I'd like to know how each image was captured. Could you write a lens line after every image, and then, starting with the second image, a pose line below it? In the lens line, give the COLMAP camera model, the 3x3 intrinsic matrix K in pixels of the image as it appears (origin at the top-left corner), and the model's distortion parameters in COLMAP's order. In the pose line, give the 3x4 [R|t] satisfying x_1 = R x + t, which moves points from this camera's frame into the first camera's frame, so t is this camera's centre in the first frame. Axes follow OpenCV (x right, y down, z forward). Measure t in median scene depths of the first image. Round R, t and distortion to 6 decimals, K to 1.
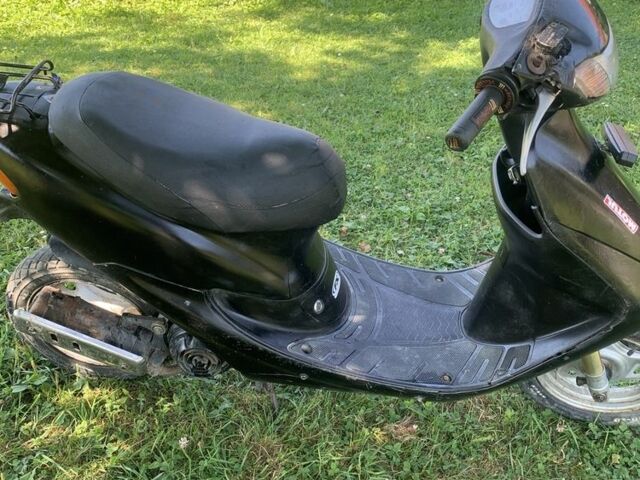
lens RADIAL K [[654.2, 0, 320.0], [0, 654.2, 240.0], [0, 0, 1]] dist [0.158633, -0.494741]
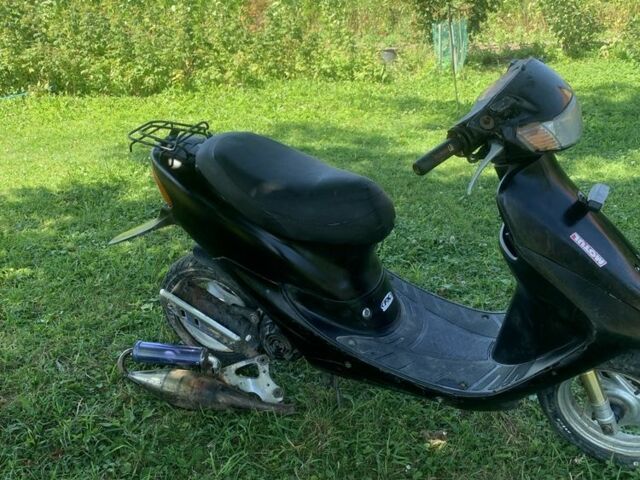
lens RADIAL K [[654.2, 0, 320.0], [0, 654.2, 240.0], [0, 0, 1]] dist [0.158633, -0.494741]
pose [[0.950279, 0.086162, -0.299243, 0.281589], [-0.135234, 0.979798, -0.147335, 0.161180], [0.280503, 0.180477, 0.942733, -0.271179]]
